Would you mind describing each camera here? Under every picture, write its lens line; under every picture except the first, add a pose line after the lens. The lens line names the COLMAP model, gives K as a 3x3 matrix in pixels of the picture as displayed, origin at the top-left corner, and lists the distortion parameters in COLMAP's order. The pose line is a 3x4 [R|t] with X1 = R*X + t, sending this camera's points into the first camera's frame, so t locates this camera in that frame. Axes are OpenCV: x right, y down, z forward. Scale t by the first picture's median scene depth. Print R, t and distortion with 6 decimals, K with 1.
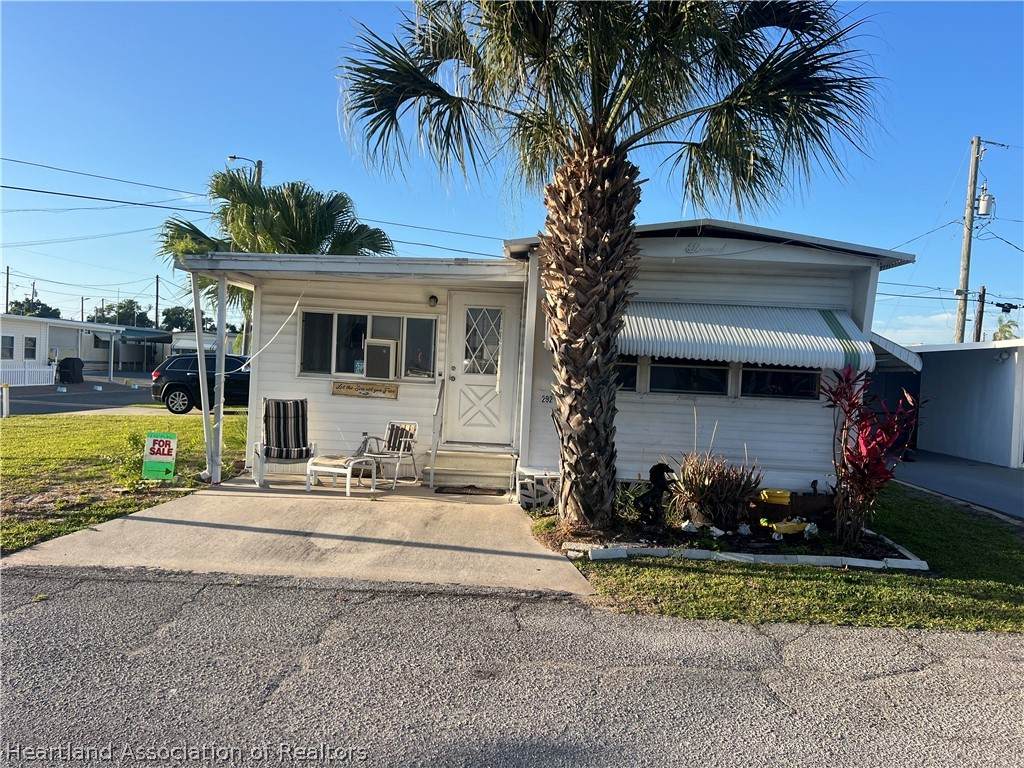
lens RADIAL K [[779.5, 0, 512.0], [0, 779.5, 384.0], [0, 0, 1]] dist [0.003132, 0.001914]
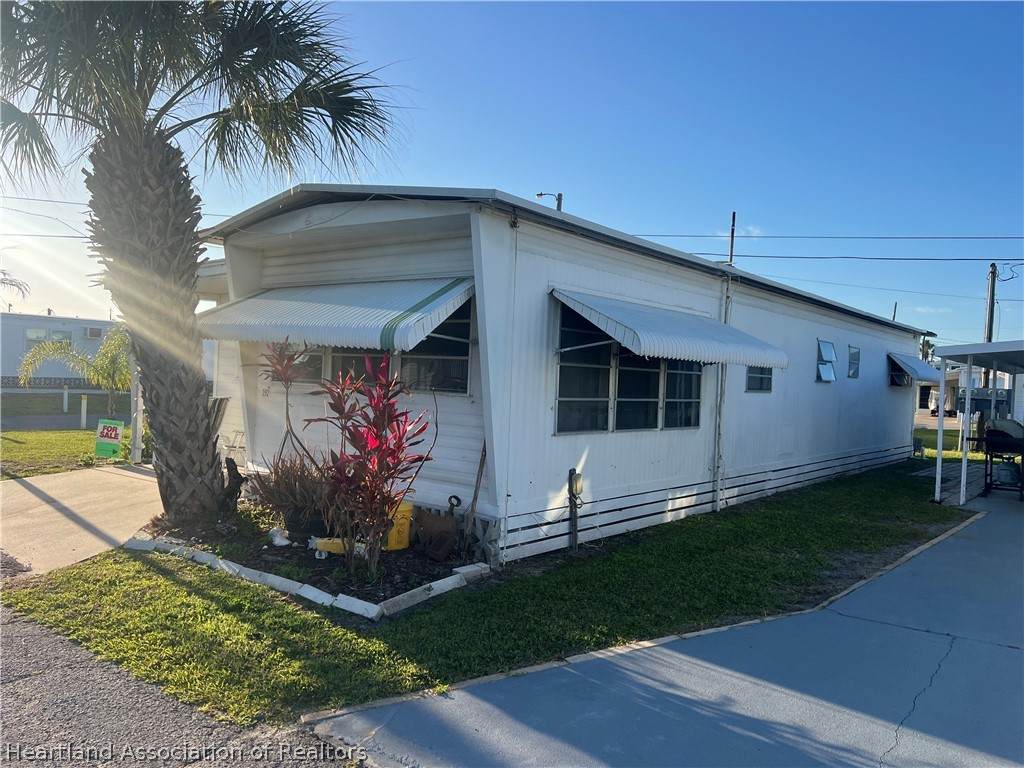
lens RADIAL K [[779.5, 0, 512.0], [0, 779.5, 384.0], [0, 0, 1]] dist [0.003132, 0.001914]
pose [[0.789494, -0.005666, -0.613732, 0.949247], [-0.019251, 0.999237, -0.033989, 0.037701], [0.613456, 0.038649, 0.788783, 0.444210]]
